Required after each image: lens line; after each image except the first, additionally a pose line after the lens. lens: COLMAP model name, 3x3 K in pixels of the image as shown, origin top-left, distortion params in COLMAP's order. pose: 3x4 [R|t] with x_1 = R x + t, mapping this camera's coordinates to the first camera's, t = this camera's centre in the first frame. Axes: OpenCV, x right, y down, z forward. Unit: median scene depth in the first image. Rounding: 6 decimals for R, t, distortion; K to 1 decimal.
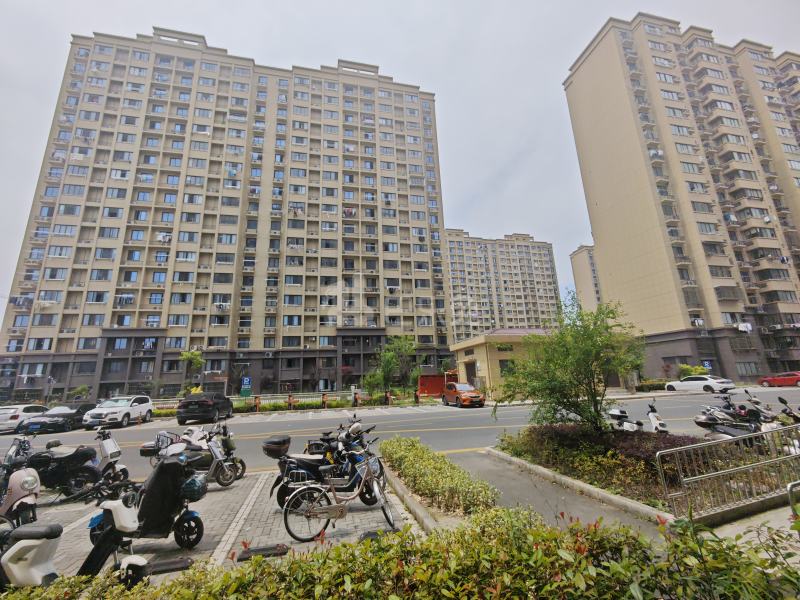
lens RADIAL K [[314.9, 0, 392.8], [0, 314.9, 302.8], [0, 0, 1]] dist [-0.000933, 0.000035]
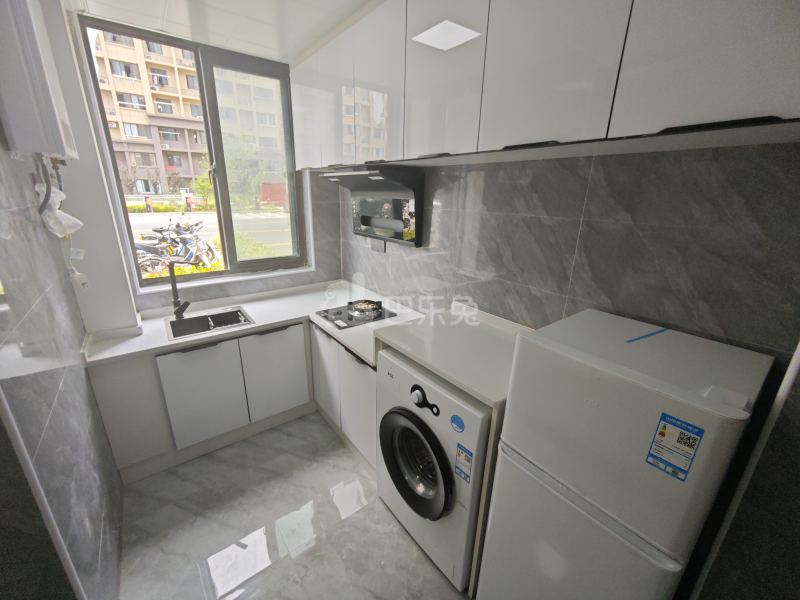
lens RADIAL K [[334.7, 0, 397.2], [0, 334.7, 294.0], [0, 0, 1]] dist [-0.001980, 0.002066]
pose [[0.911619, -0.072319, 0.404625, 0.024837], [-0.147632, 0.861107, 0.486519, -0.037683], [-0.383610, -0.503255, 0.774324, -0.136378]]
